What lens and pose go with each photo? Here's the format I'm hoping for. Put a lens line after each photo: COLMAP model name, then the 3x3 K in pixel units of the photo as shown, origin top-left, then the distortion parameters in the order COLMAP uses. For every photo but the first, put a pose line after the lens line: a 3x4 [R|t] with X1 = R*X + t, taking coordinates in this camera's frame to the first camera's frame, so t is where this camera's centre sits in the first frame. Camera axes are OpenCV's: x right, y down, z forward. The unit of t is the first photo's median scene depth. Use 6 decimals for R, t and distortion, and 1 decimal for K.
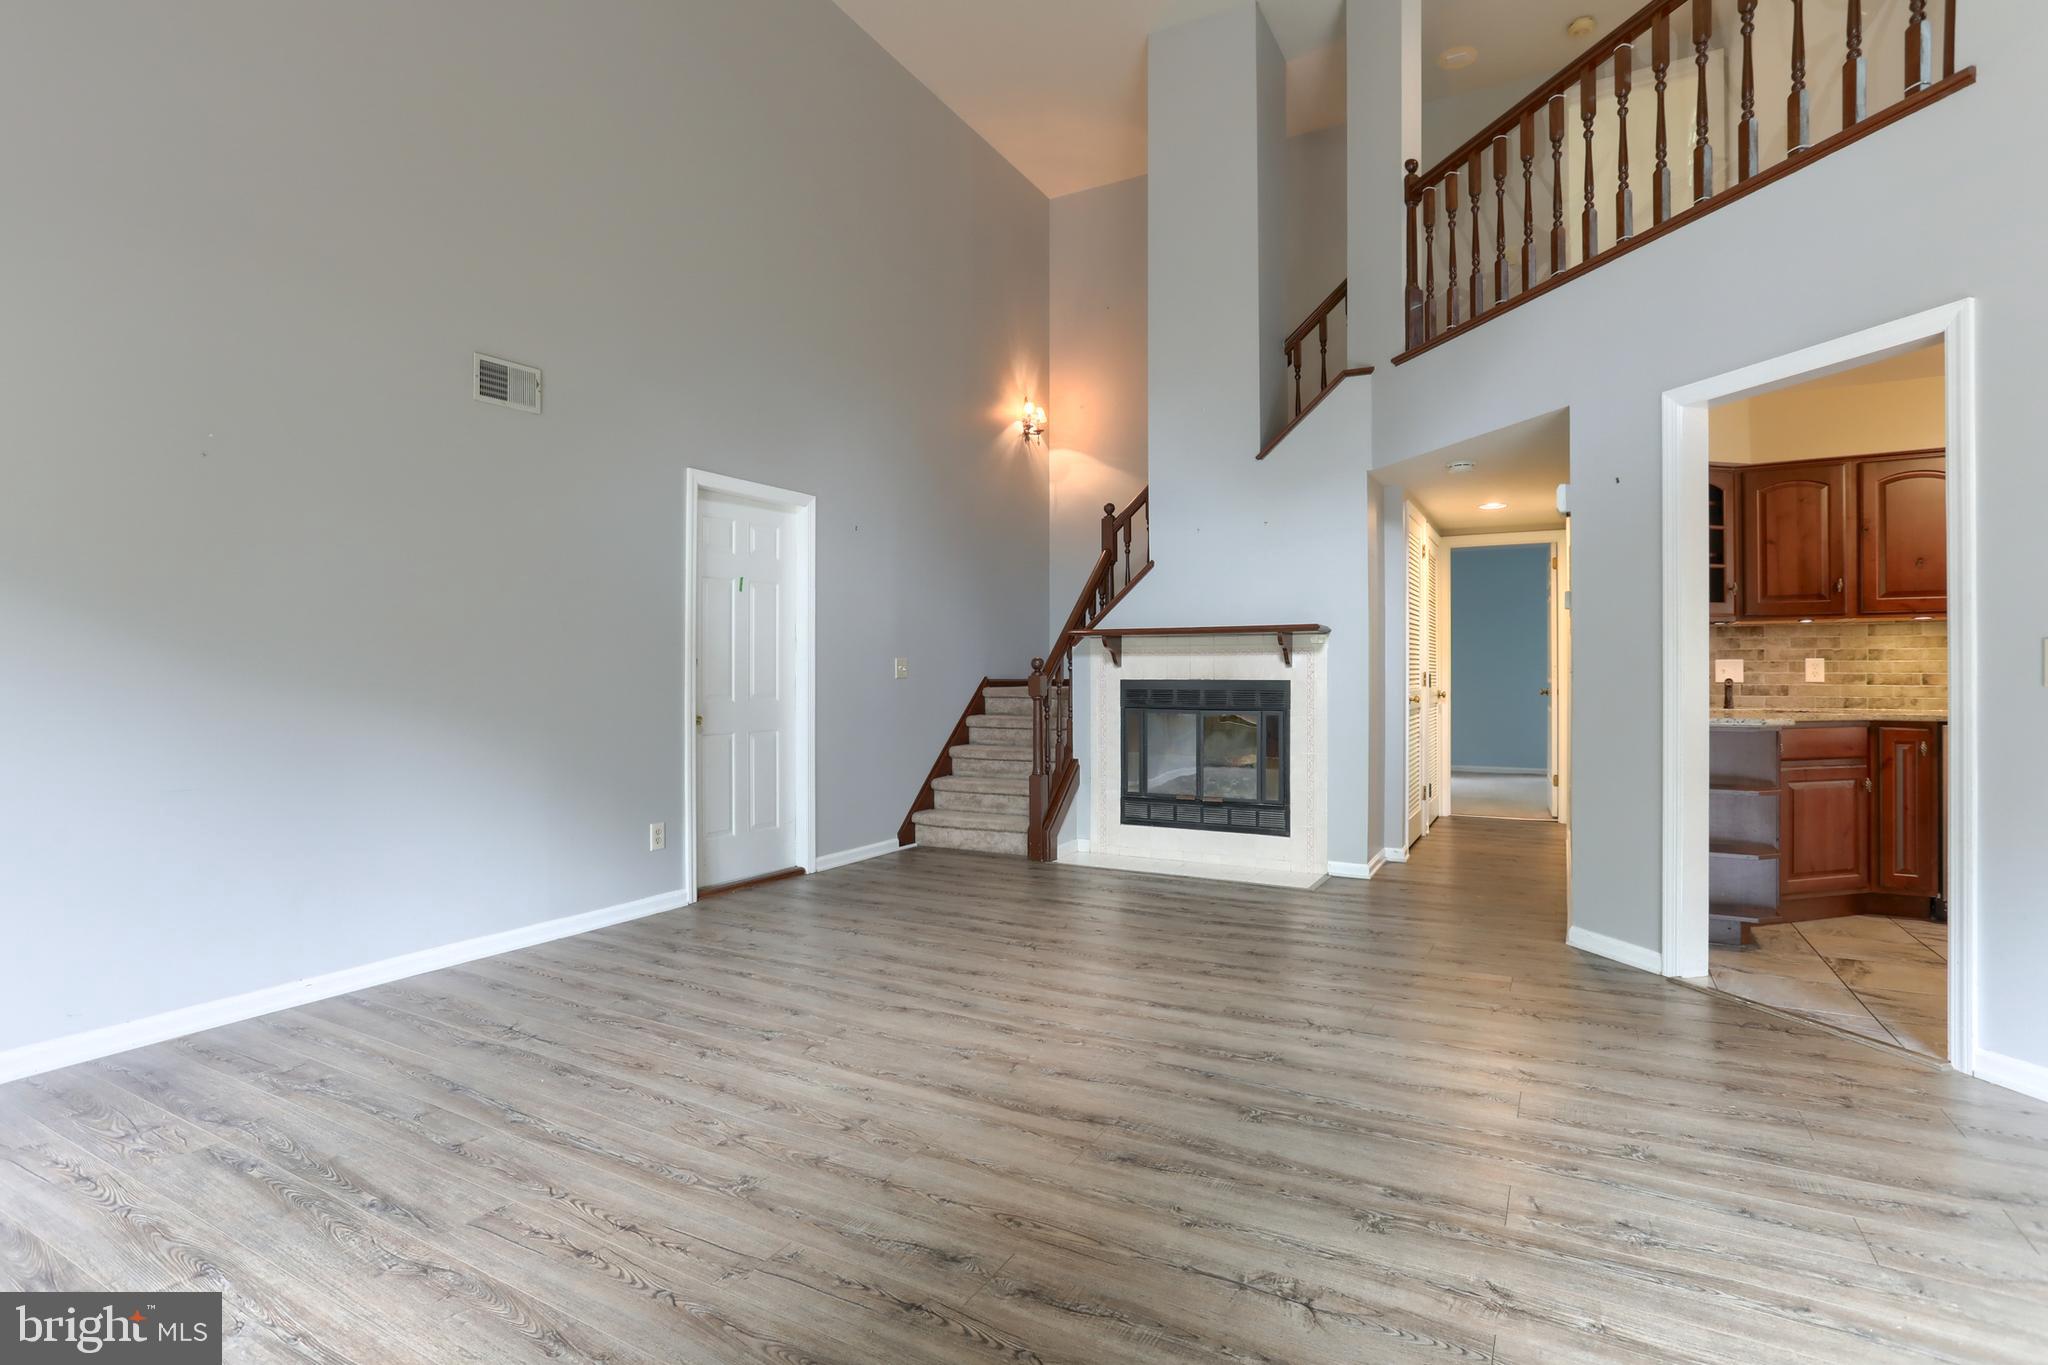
lens RADIAL K [[996.8, 0, 1022.1], [0, 996.8, 673.7], [0, 0, 1]] dist [-0.061550, 0.032383]
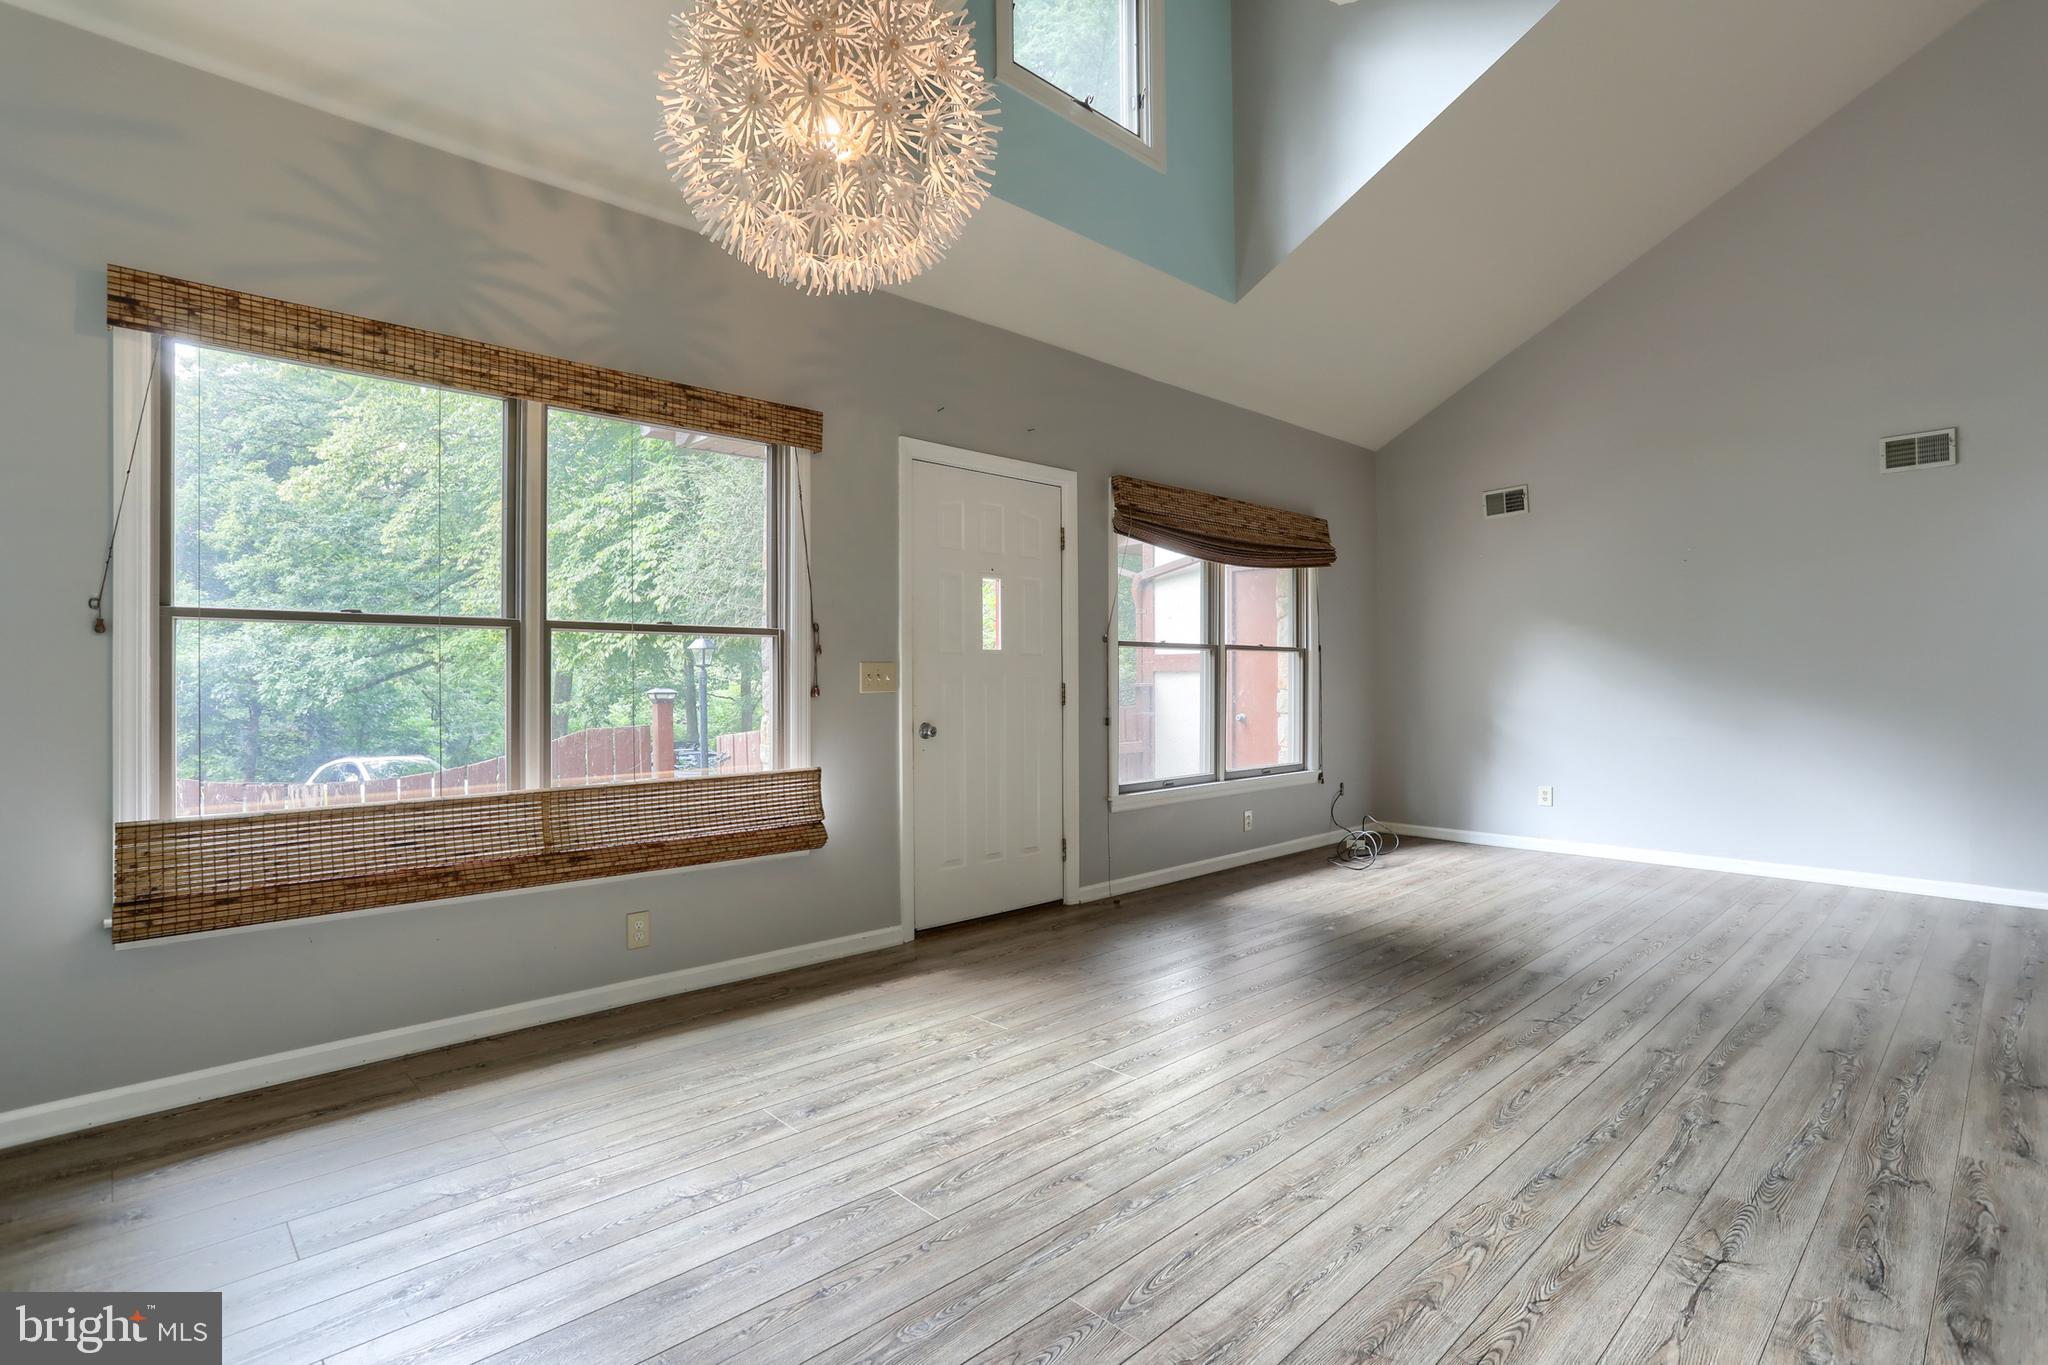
lens RADIAL K [[996.8, 0, 1022.1], [0, 996.8, 673.7], [0, 0, 1]] dist [-0.061550, 0.032383]
pose [[-0.296359, -0.004266, -0.955067, 0.838303], [0.000744, 0.999989, -0.004697, 0.000103], [0.955076, -0.002102, -0.296353, 0.211689]]
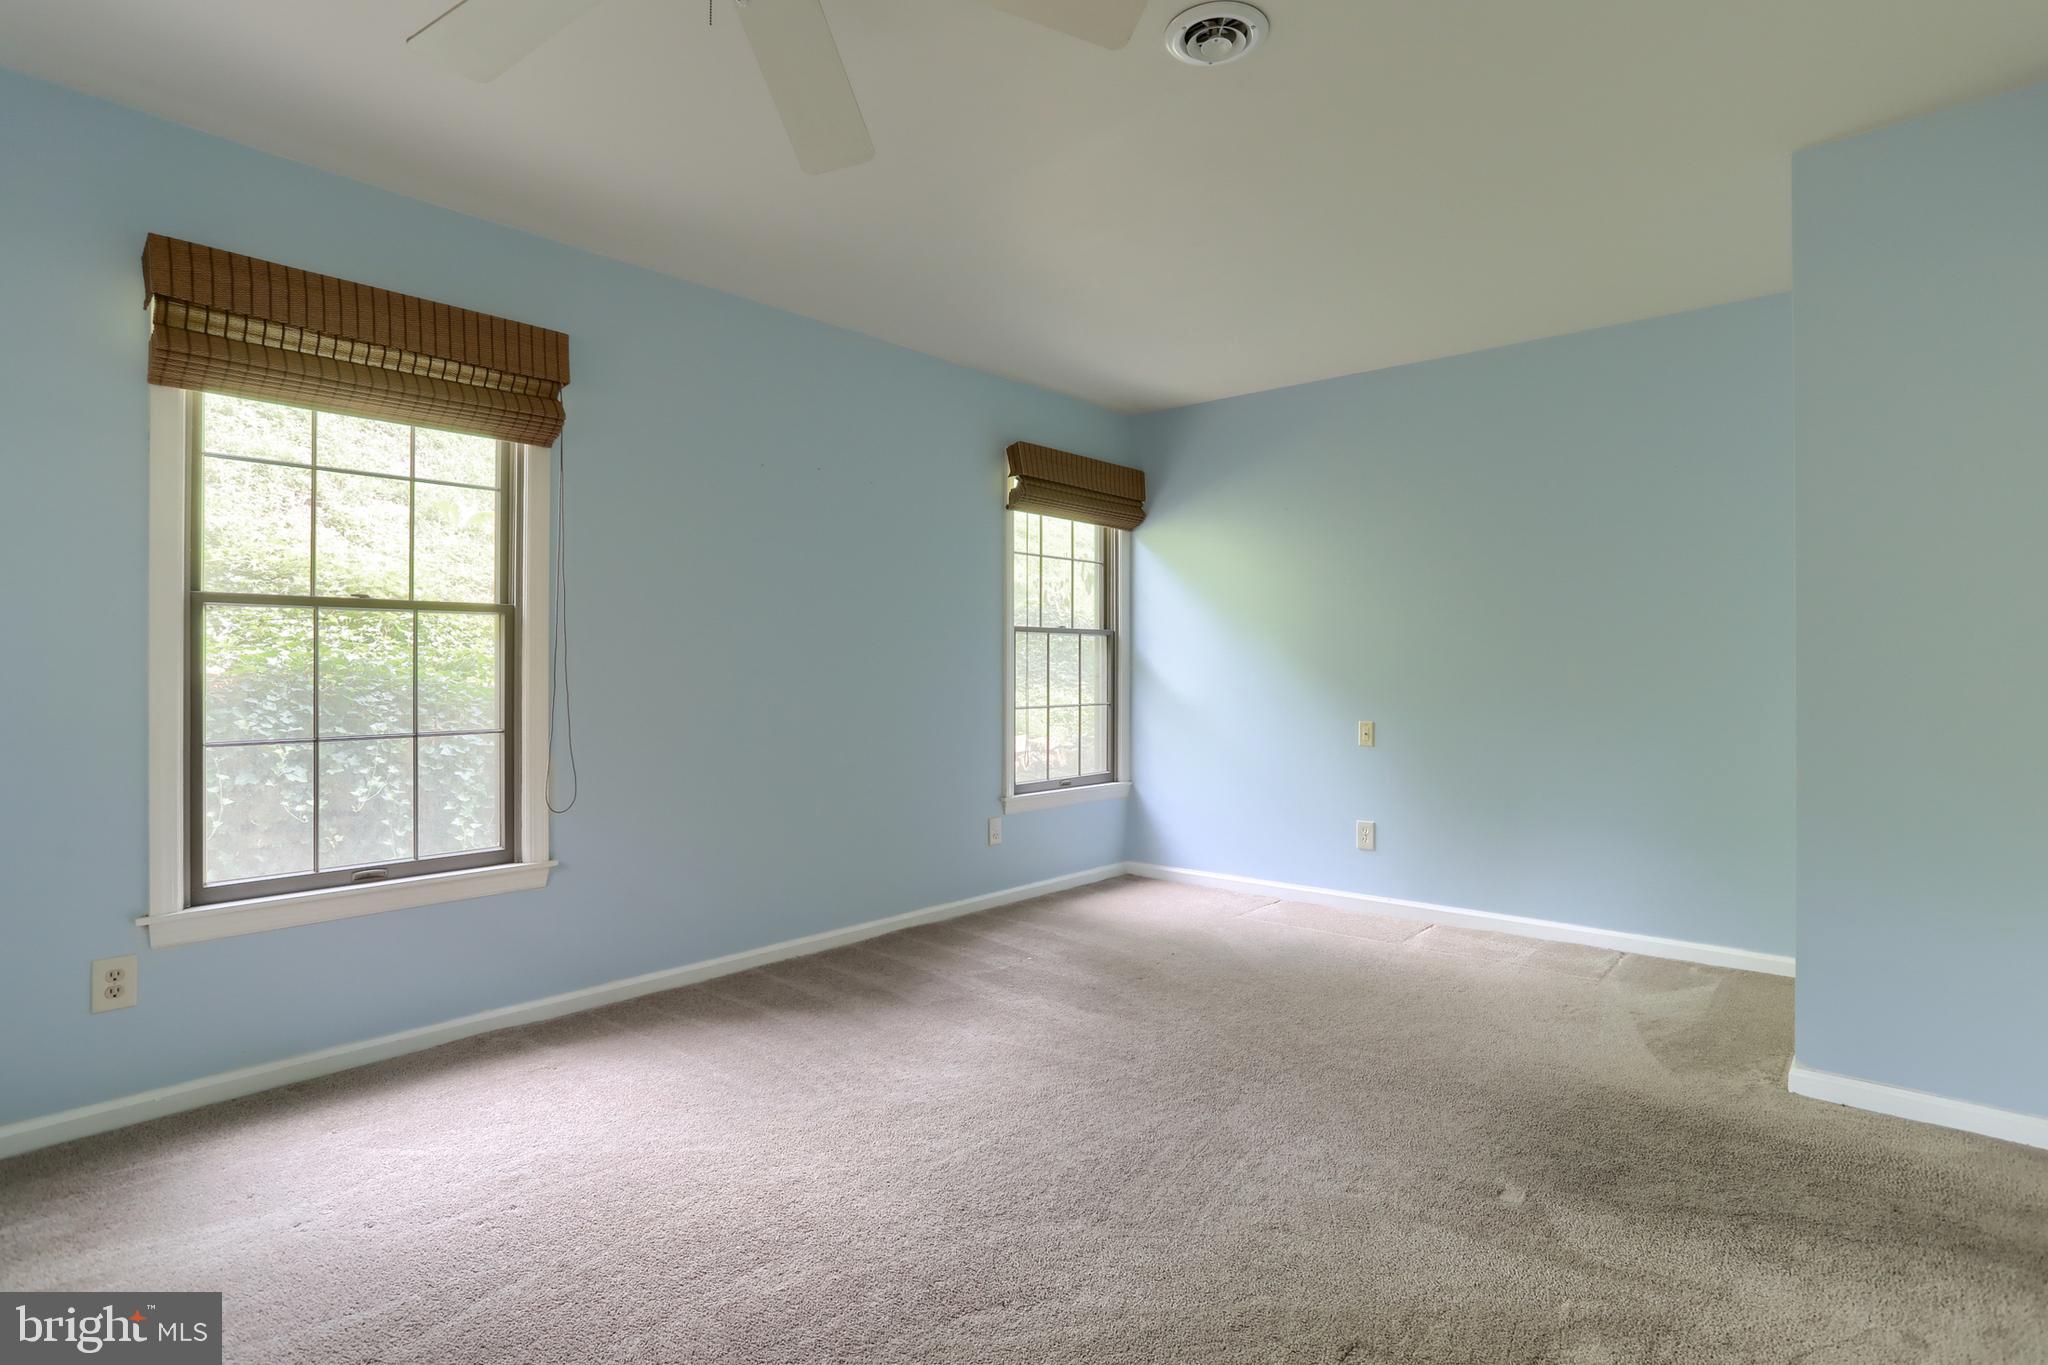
lens RADIAL K [[1027.8, 0, 1027.0], [0, 1027.8, 669.5], [0, 0, 1]] dist [-0.064776, 0.042086]
pose [[-0.242772, 0.001802, -0.970082, -0.006849], [-0.002238, 0.999995, 0.002417, -0.002414], [0.970081, 0.002758, -0.242767, 0.660531]]
